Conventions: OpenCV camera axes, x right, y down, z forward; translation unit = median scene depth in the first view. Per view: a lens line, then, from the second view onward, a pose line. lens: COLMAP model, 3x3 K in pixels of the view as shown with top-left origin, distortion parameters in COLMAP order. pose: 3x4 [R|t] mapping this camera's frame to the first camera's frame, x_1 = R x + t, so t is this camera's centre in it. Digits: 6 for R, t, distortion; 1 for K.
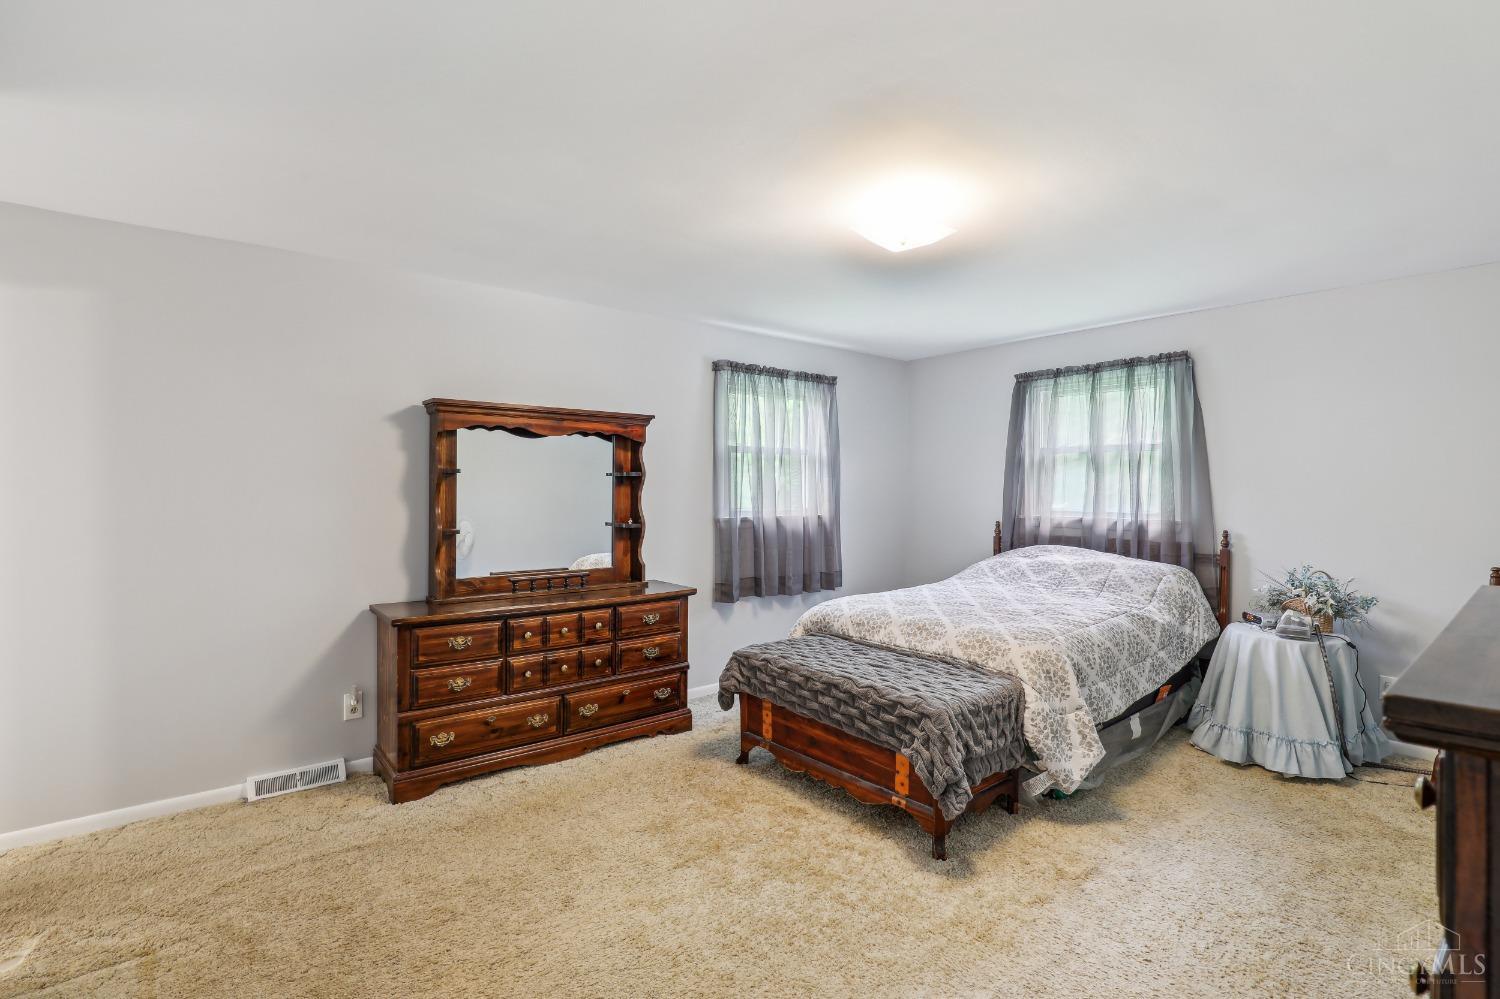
lens RADIAL K [[700.2, 0, 741.2], [0, 700.2, 497.9], [0, 0, 1]] dist [-0.002205, -0.000092]
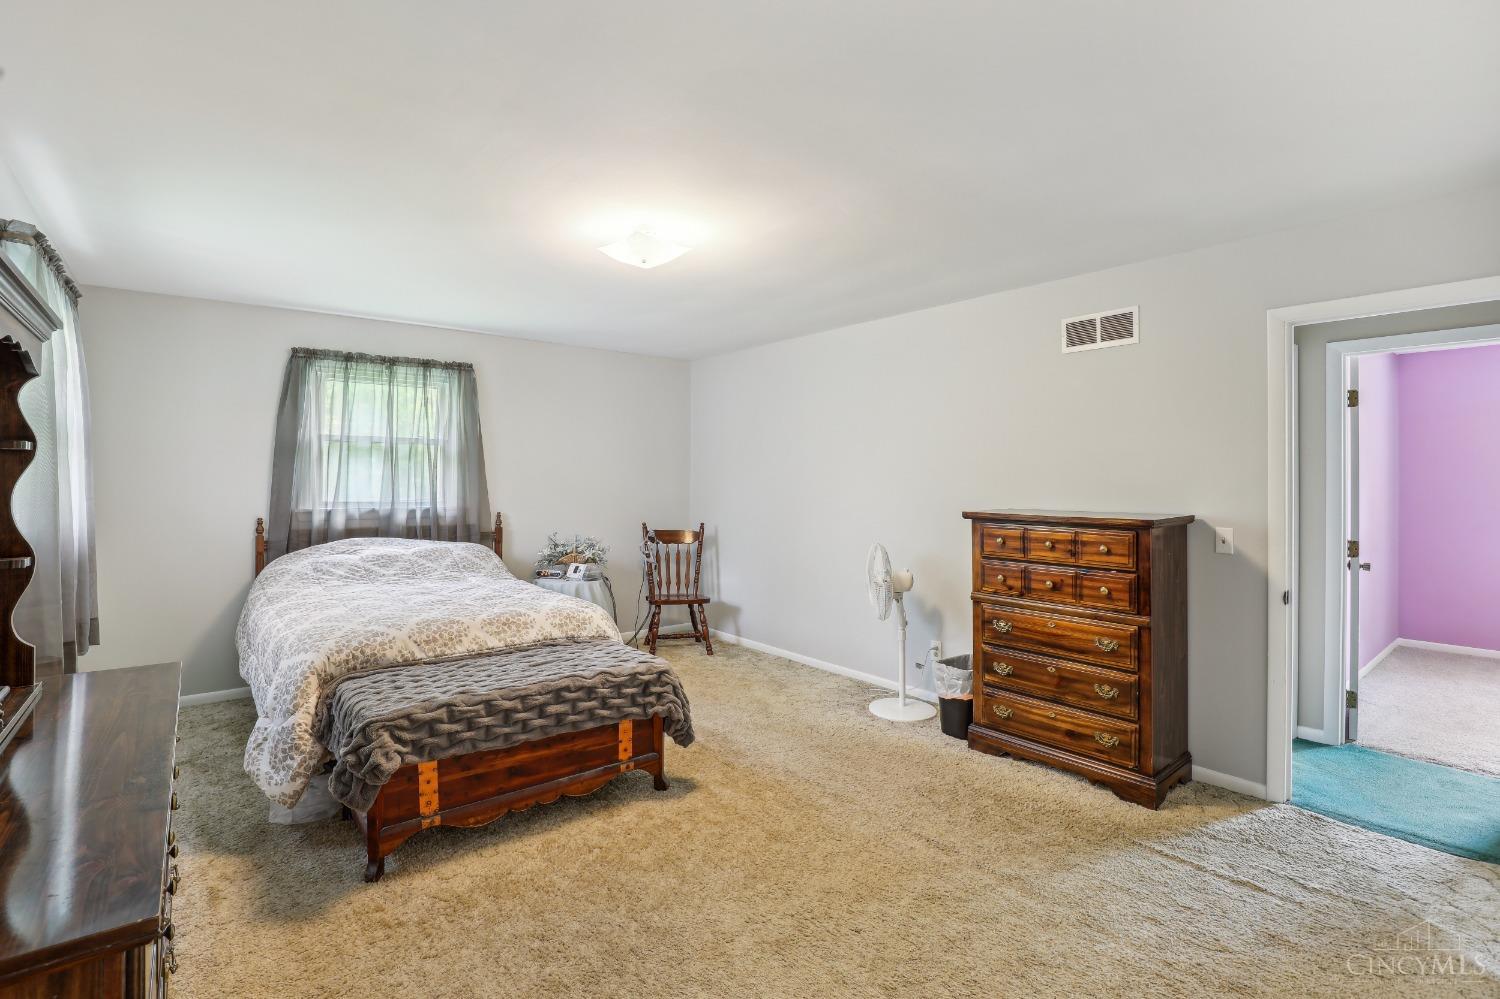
lens RADIAL K [[700.2, 0, 742.3], [0, 700.2, 484.0], [0, 0, 1]] dist [-0.002205, -0.000092]
pose [[0.030593, -0.007331, 0.999505, -0.538954], [0.013541, 0.999884, 0.006919, -0.006457], [-0.999440, 0.013323, 0.030689, 0.494114]]
